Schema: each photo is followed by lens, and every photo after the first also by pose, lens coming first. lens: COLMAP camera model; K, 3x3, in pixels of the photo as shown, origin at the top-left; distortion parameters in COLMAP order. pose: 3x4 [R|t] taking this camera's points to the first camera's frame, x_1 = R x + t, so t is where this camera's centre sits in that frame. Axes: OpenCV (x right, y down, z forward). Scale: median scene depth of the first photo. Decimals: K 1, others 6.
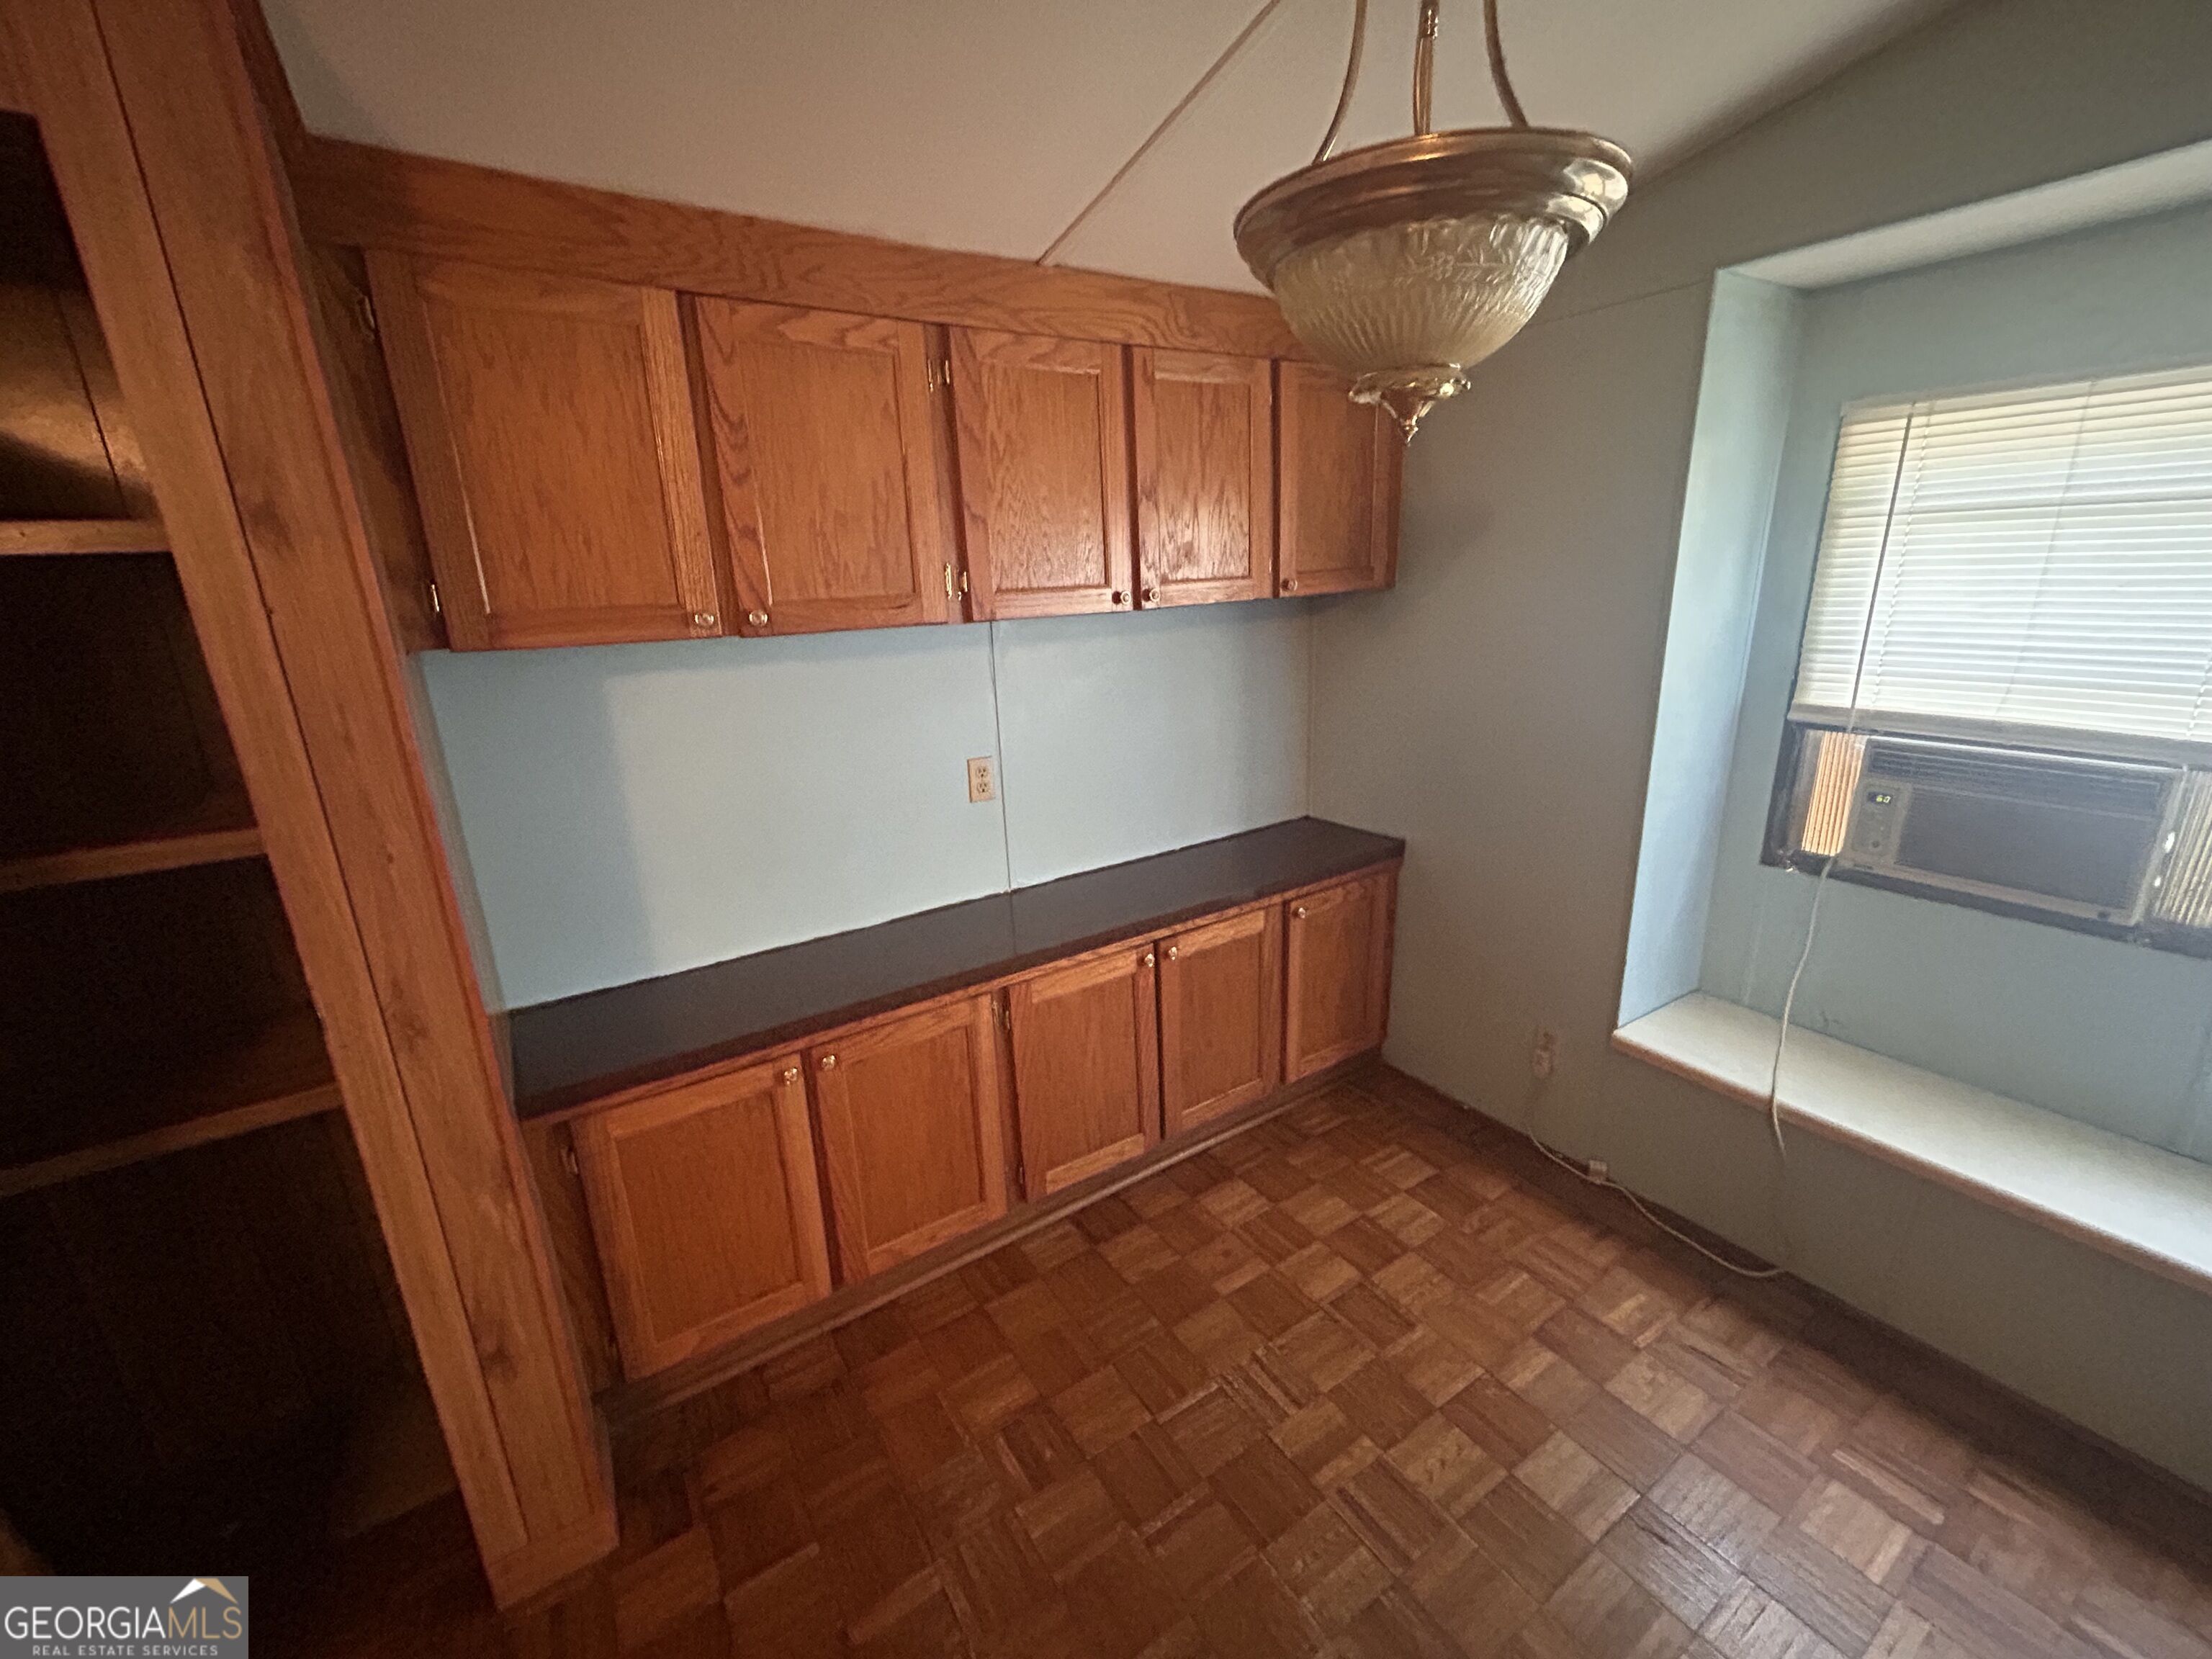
lens RADIAL K [[902.2, 0, 1095.8], [0, 902.2, 836.4], [0, 0, 1]] dist [0.003534, 0.000581]
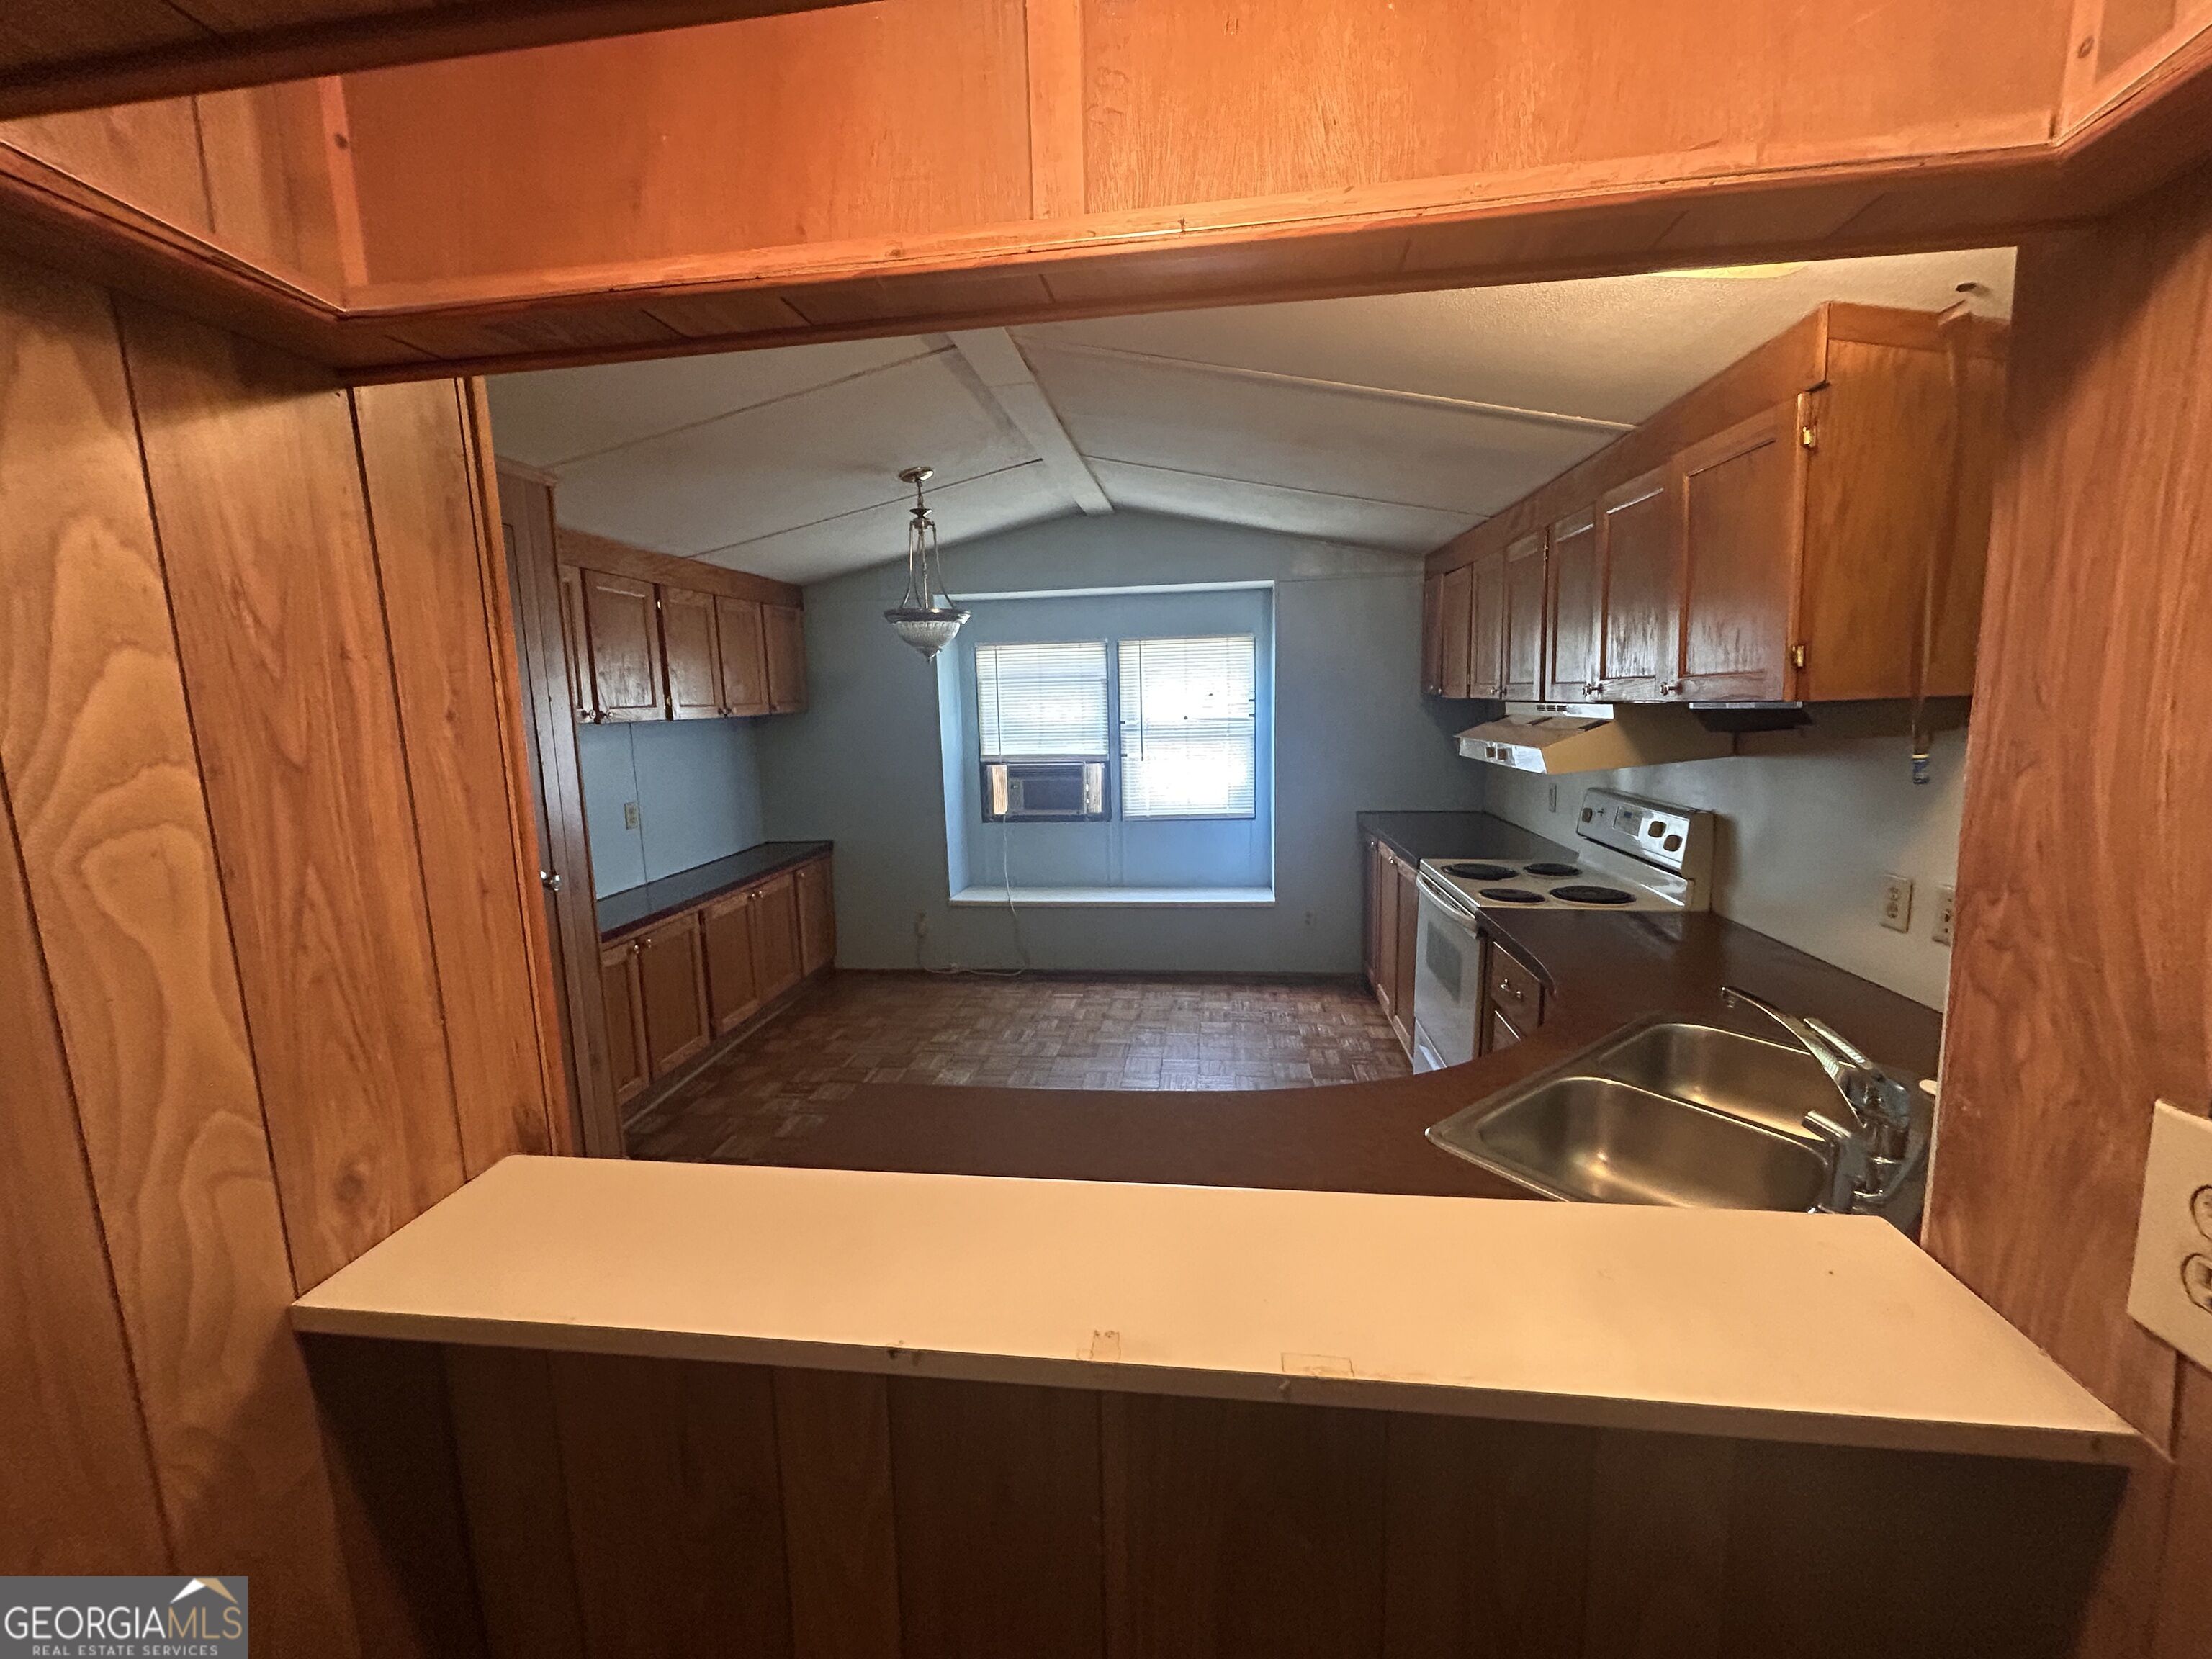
lens RADIAL K [[902.2, 0, 1100.2], [0, 902.2, 825.3], [0, 0, 1]] dist [0.003534, 0.000581]
pose [[0.650194, -0.088622, 0.754582, -0.929132], [0.212289, 0.974808, -0.068436, 0.289946], [-0.729507, 0.204686, 0.652628, -0.840407]]
